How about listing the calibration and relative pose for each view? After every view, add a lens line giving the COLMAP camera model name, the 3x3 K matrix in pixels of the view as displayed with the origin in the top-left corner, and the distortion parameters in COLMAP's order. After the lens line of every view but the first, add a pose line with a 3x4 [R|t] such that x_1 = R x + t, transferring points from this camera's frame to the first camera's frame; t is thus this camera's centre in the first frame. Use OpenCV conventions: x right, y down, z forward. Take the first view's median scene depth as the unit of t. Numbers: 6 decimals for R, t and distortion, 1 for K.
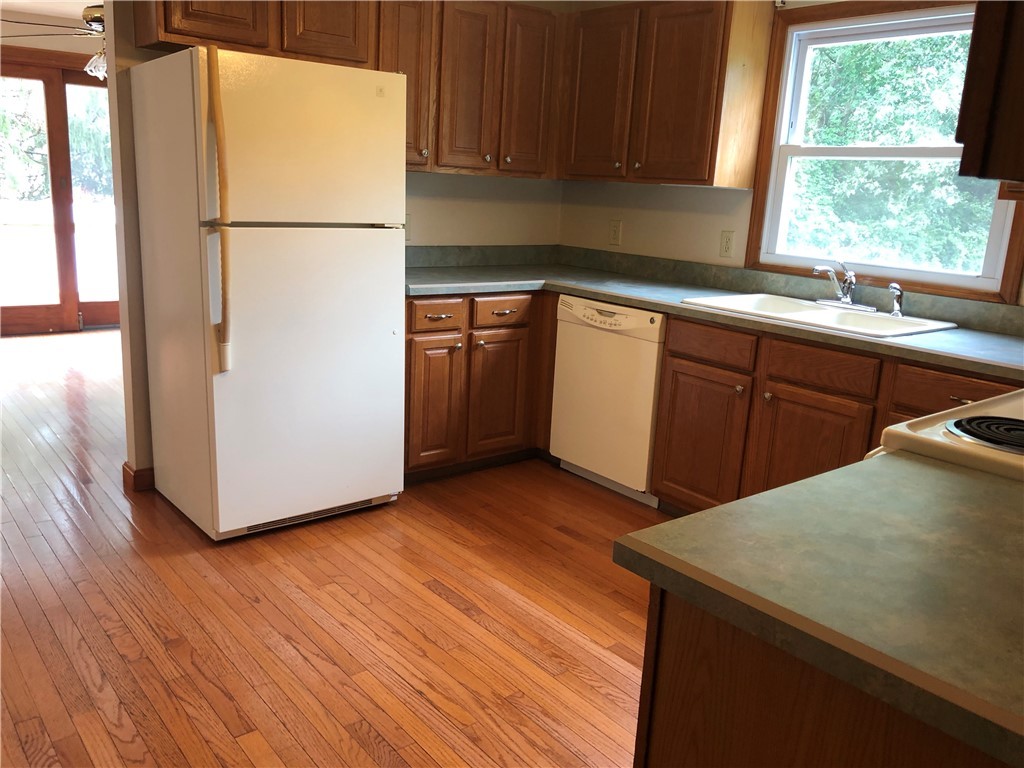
lens RADIAL K [[846.6, 0, 513.7], [0, 846.6, 380.5], [0, 0, 1]] dist [0.017981, -0.025895]
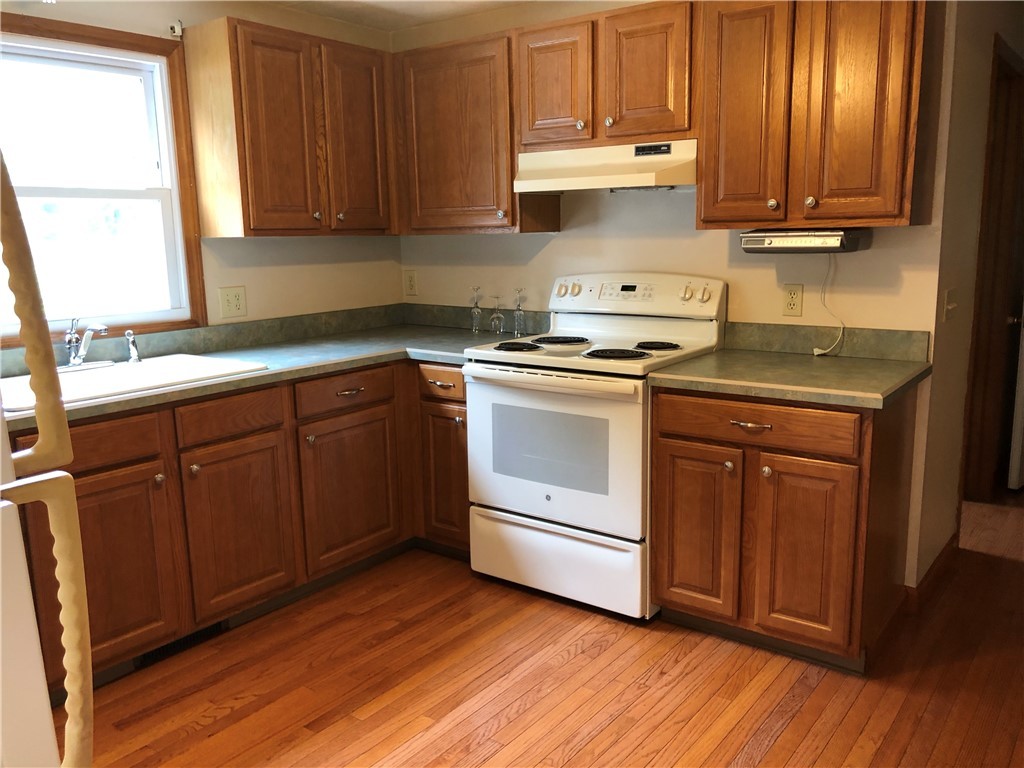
lens RADIAL K [[846.6, 0, 514.9], [0, 846.6, 390.1], [0, 0, 1]] dist [0.017981, -0.025895]
pose [[-0.237369, -0.224655, 0.945085, -0.596633], [0.231754, 0.931702, 0.279682, -0.226271], [-0.943369, 0.285415, -0.169092, 0.800012]]
